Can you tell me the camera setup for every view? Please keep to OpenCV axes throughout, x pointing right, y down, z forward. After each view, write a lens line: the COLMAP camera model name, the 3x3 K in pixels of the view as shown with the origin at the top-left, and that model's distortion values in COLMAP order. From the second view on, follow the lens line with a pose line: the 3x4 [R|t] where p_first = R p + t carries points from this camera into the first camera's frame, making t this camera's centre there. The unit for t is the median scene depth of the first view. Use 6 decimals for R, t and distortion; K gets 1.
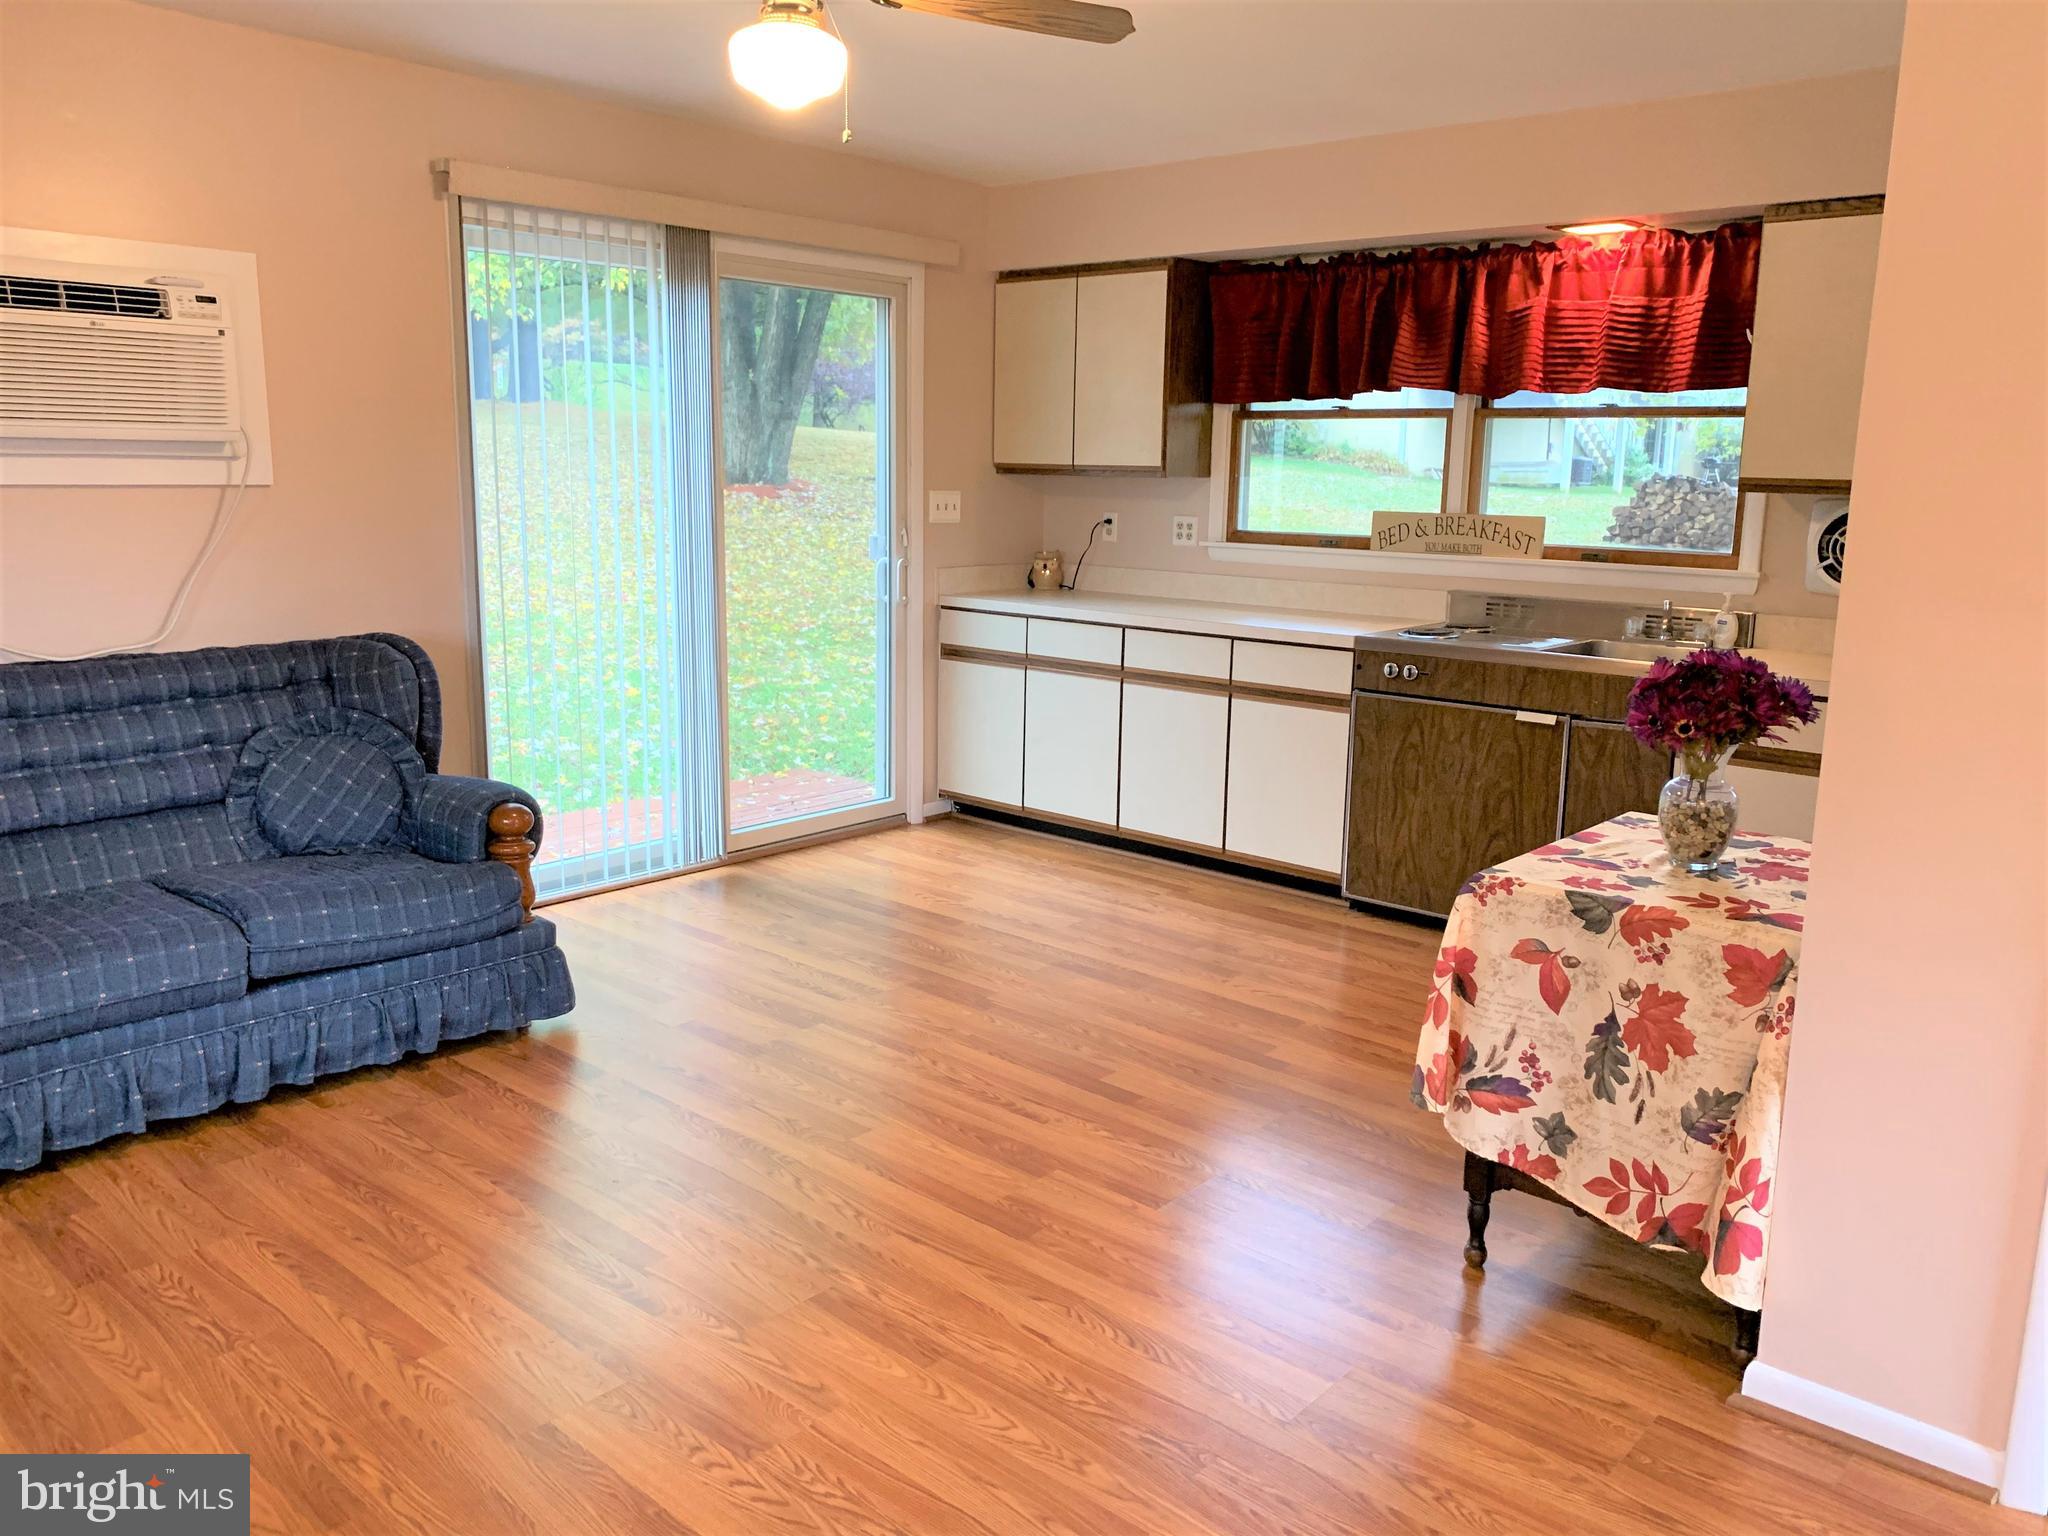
lens RADIAL K [[1566.7, 0, 1017.2], [0, 1566.7, 748.9], [0, 0, 1]] dist [0.044028, -0.054762]
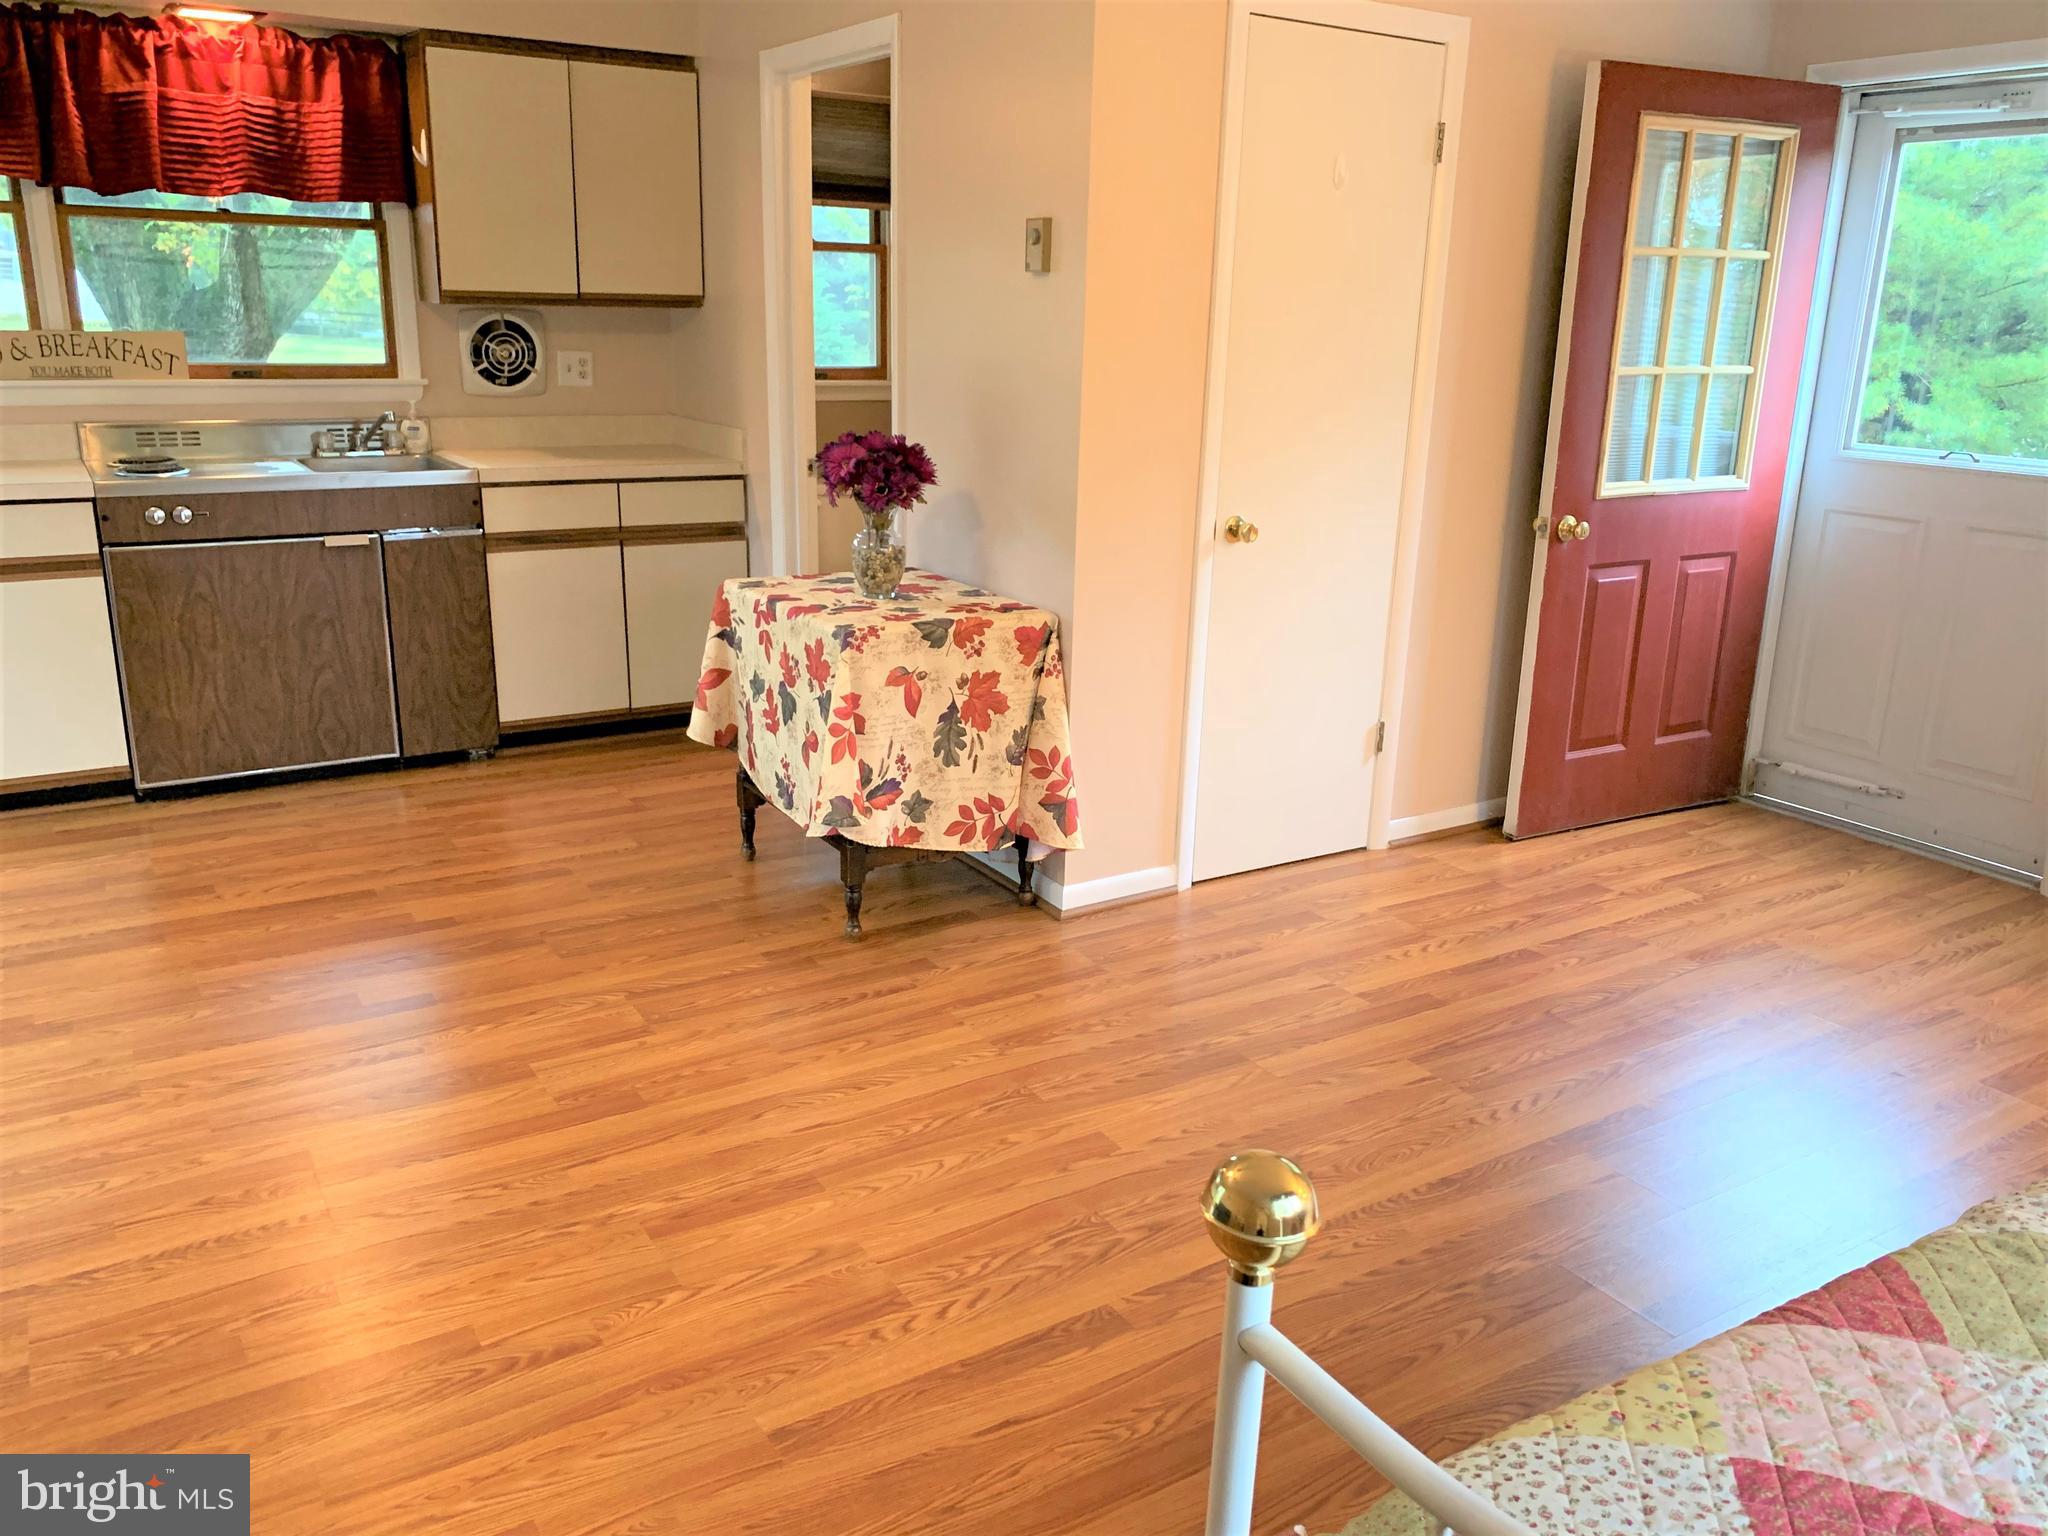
lens RADIAL K [[1566.7, 0, 1019.8], [0, 1566.7, 768.6], [0, 0, 1]] dist [0.044028, -0.054762]
pose [[0.271168, -0.282117, 0.920260, -0.663696], [0.157744, 0.956181, 0.246648, -0.078970], [-0.949518, 0.078283, 0.303788, 0.402295]]
